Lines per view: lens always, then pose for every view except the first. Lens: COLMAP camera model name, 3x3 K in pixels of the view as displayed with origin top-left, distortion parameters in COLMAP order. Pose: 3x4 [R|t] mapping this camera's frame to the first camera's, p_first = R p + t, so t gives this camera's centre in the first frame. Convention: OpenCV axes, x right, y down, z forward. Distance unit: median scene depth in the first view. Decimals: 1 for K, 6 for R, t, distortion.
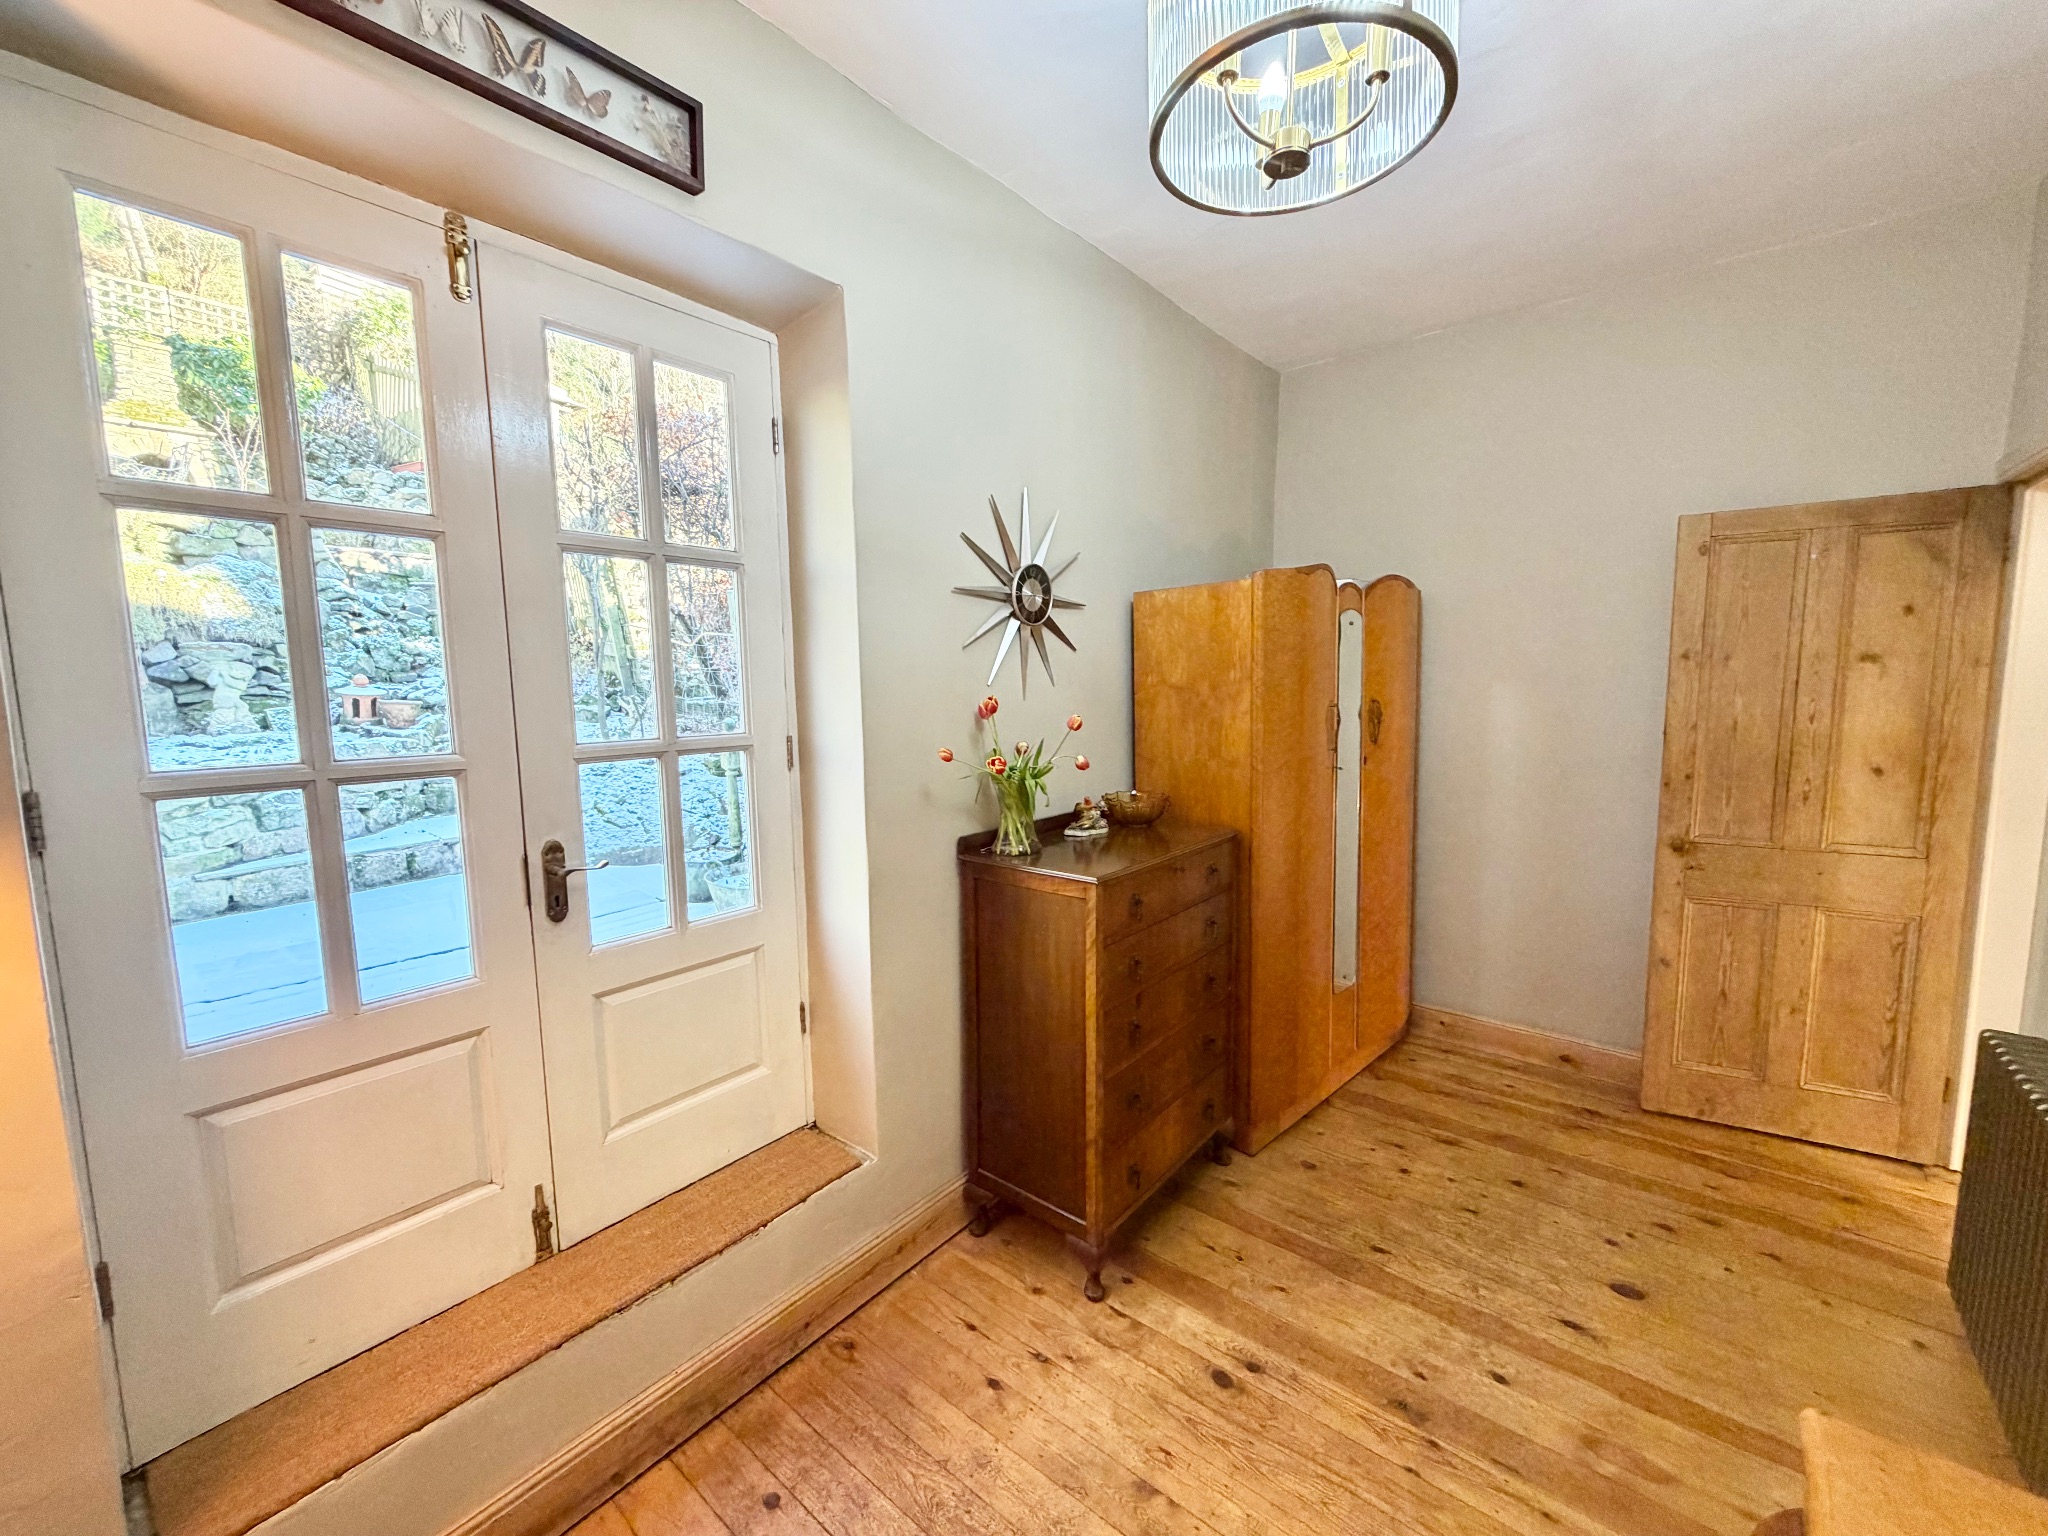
lens RADIAL K [[806.0, 0, 1017.0], [0, 806.0, 763.4], [0, 0, 1]] dist [-0.000127, -0.000429]
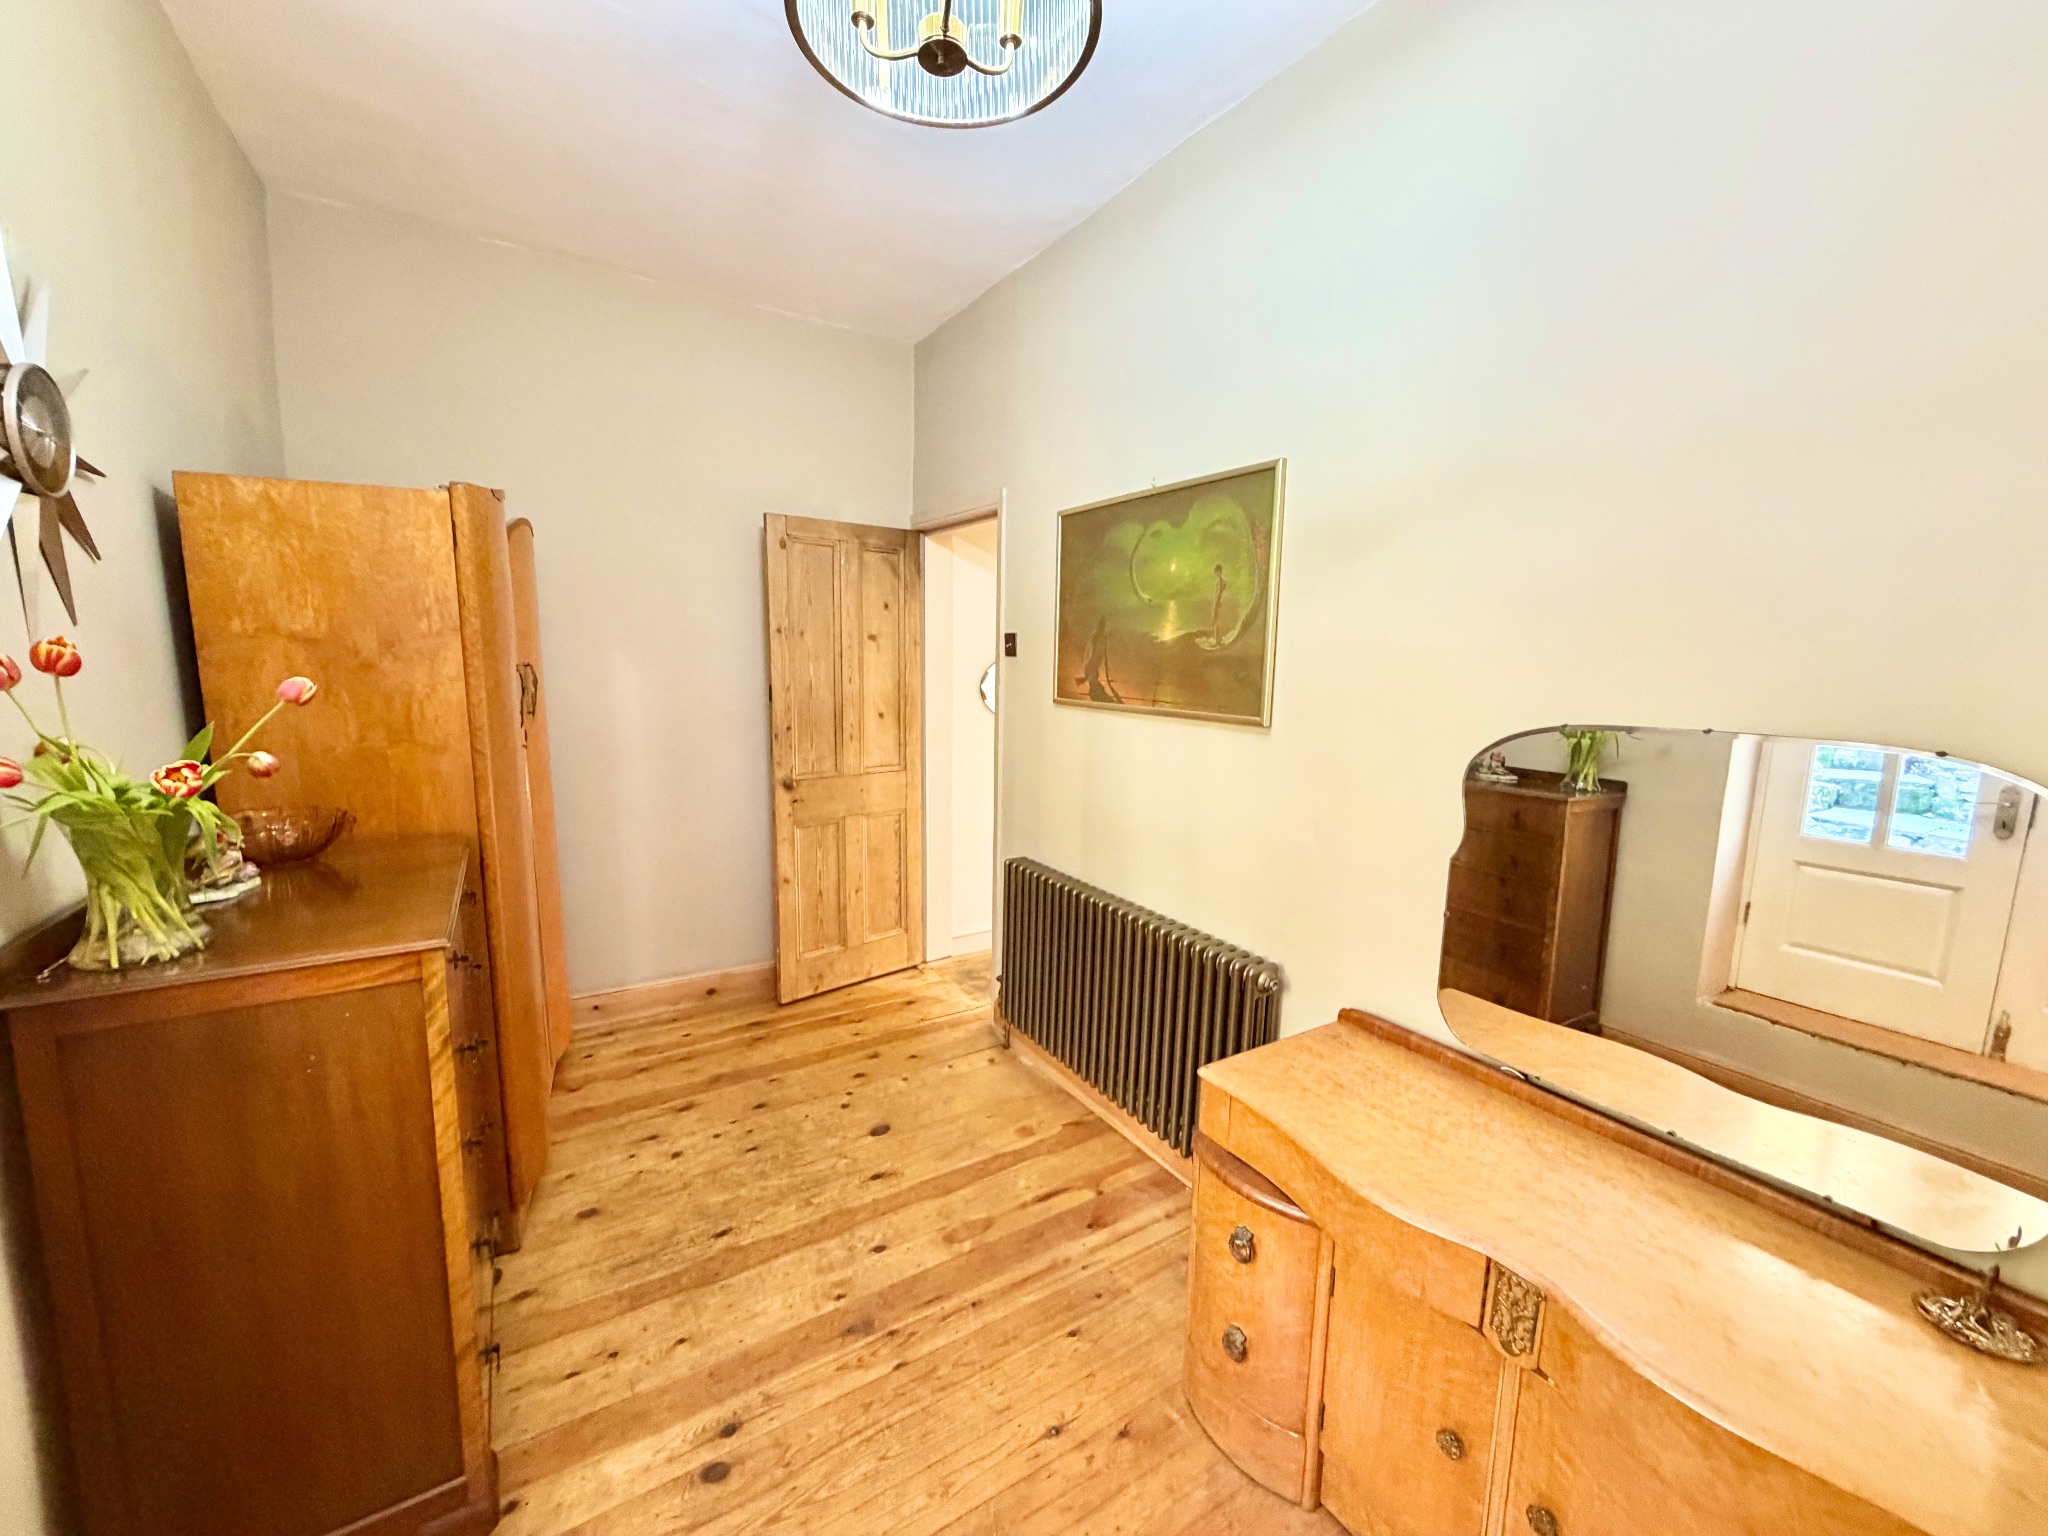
lens RADIAL K [[806.0, 0, 1030.5], [0, 806.0, 764.5], [0, 0, 1]] dist [-0.000127, -0.000429]
pose [[0.320397, -0.106370, 0.941292, -0.284135], [0.077500, 0.993288, 0.085866, -0.007835], [-0.944108, 0.045439, 0.326490, 0.316794]]
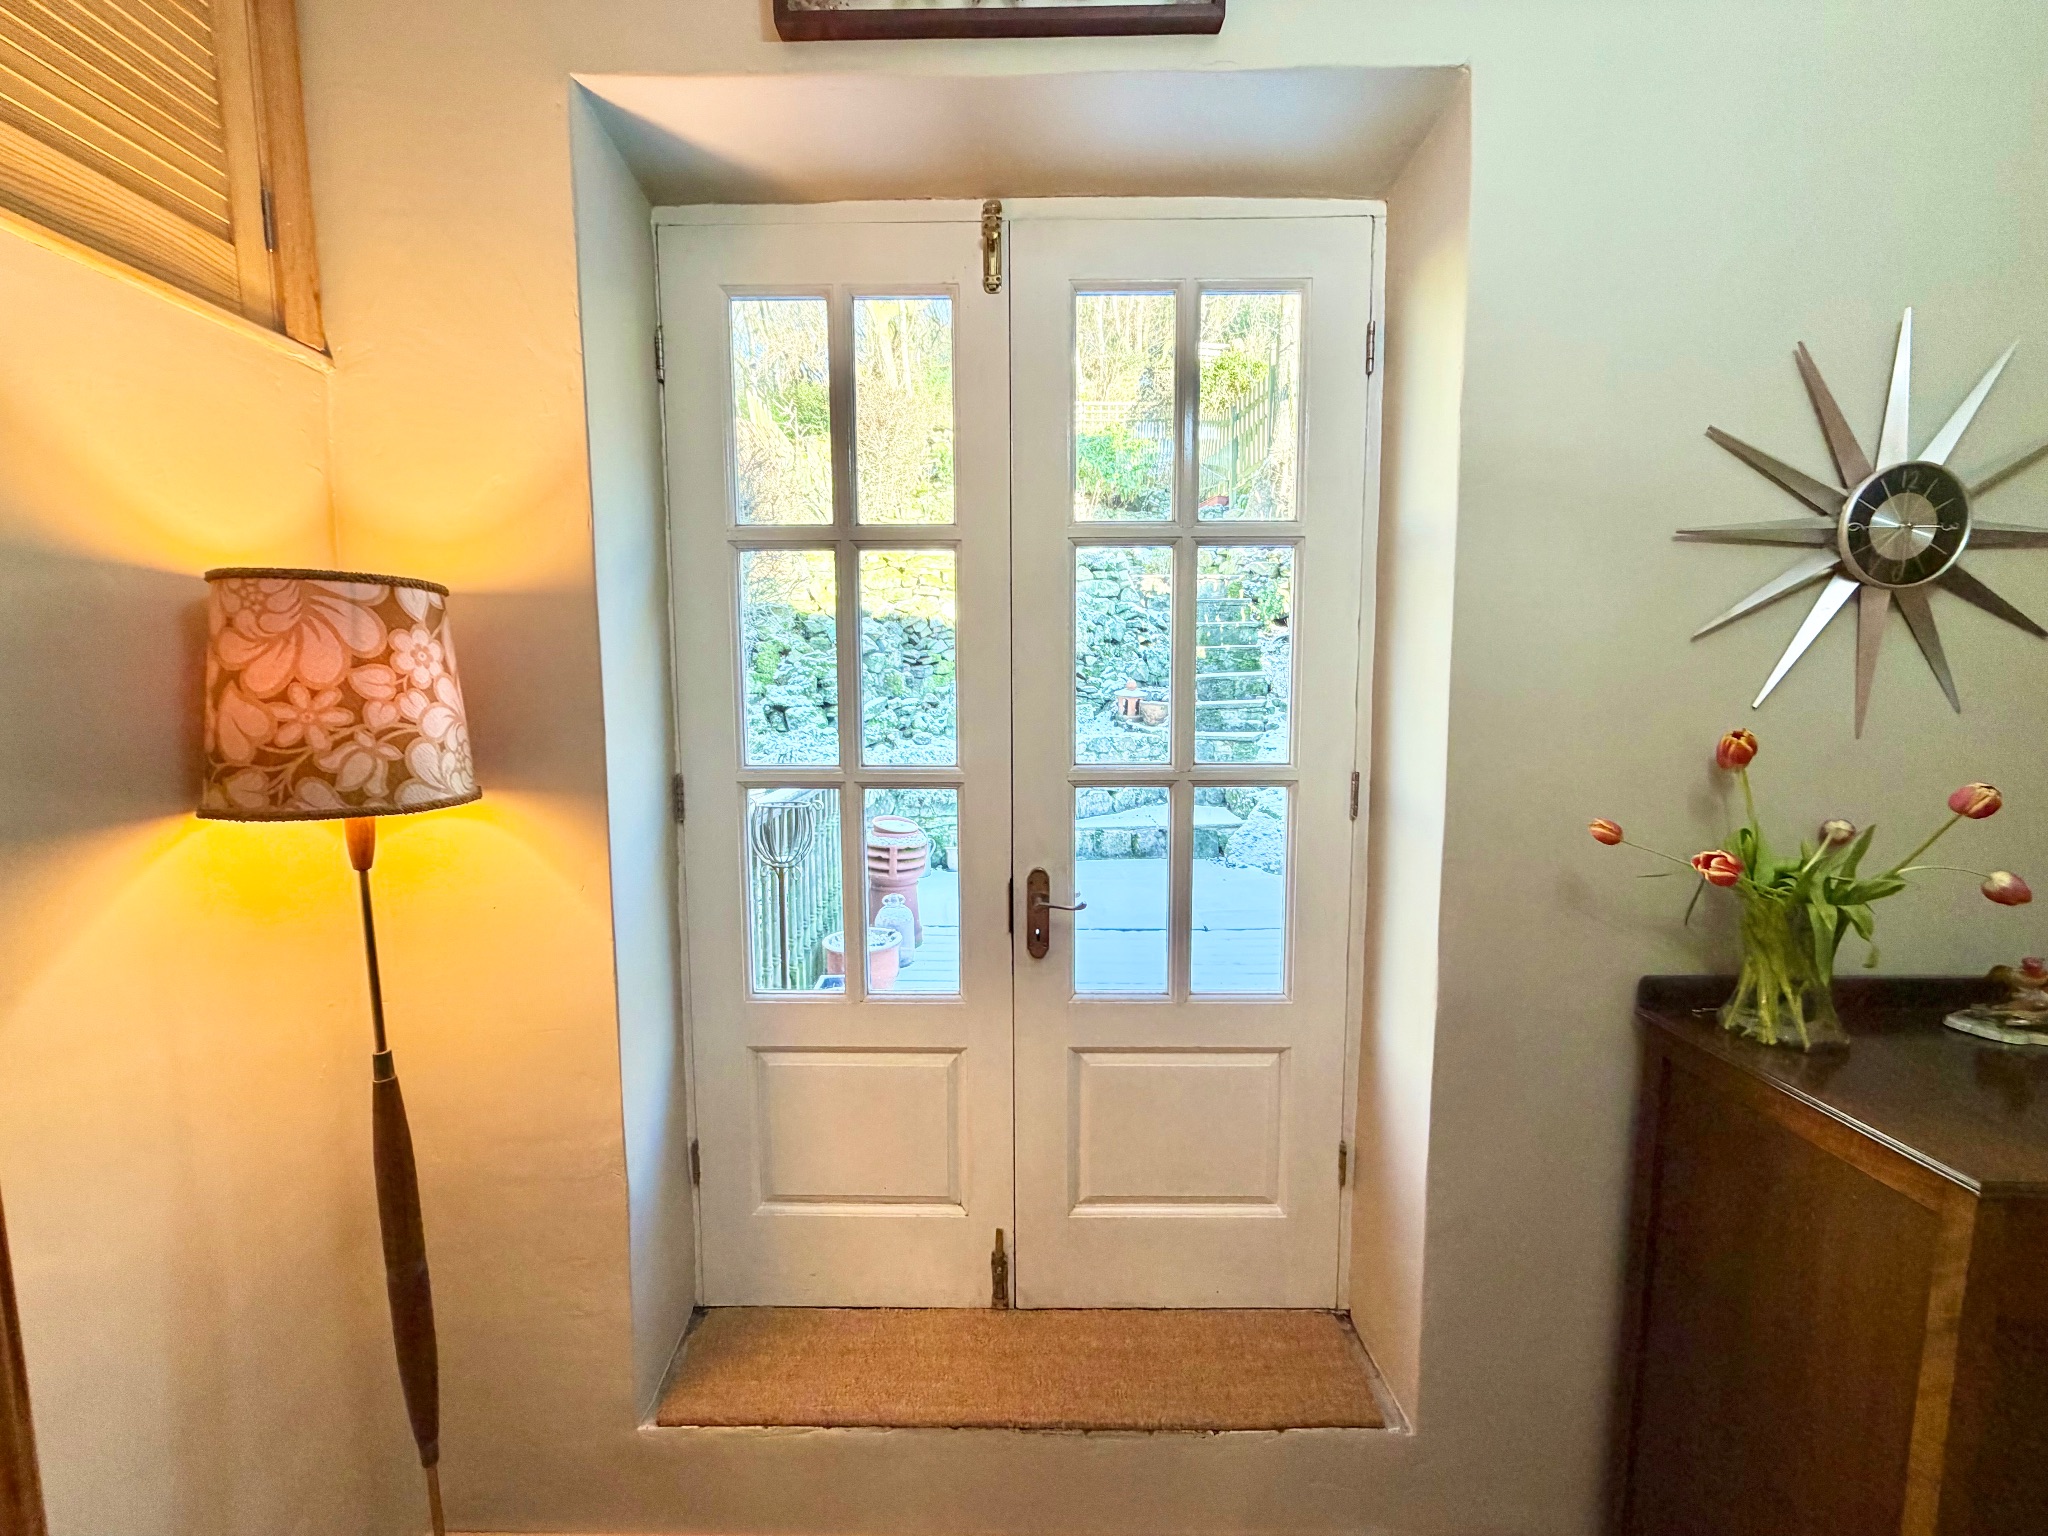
lens RADIAL K [[806.0, 0, 1028.7], [0, 806.0, 767.4], [0, 0, 1]] dist [-0.000127, -0.000429]
pose [[0.631058, 0.085963, -0.770958, 0.079088], [-0.085313, 0.995503, 0.041168, -0.040293], [0.771030, 0.039793, 0.635555, 0.303736]]
